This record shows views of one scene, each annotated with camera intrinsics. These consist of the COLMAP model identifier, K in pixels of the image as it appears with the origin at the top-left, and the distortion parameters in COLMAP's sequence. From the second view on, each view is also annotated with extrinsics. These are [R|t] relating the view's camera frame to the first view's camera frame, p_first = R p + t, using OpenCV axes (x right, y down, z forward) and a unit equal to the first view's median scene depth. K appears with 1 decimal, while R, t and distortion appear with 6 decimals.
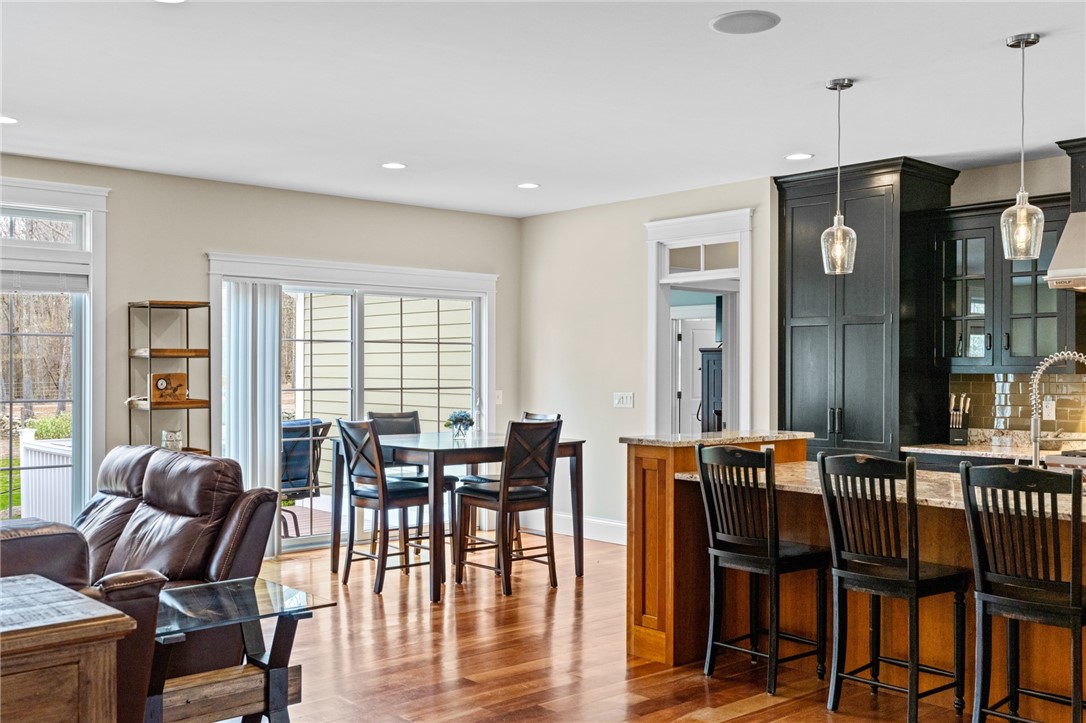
lens RADIAL K [[1051.4, 0, 536.4], [0, 1051.4, 366.1], [0, 0, 1]] dist [0.011316, 0.000000]
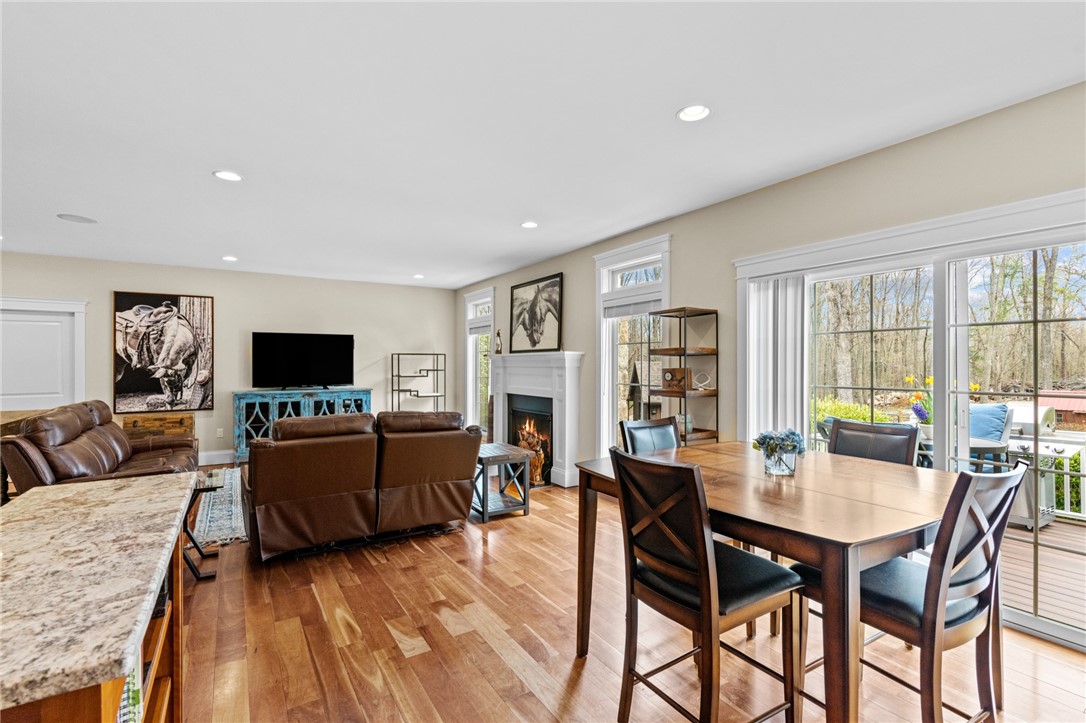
lens RADIAL K [[487.5, 0, 543.9], [0, 487.5, 362.5], [0, 0, 1]] dist [-0.013710, 0.004516]
pose [[-0.147911, -0.005302, -0.988986, 0.253398], [0.003576, 0.999976, -0.005896, 0.003388], [0.988994, -0.004409, -0.147889, 0.952121]]
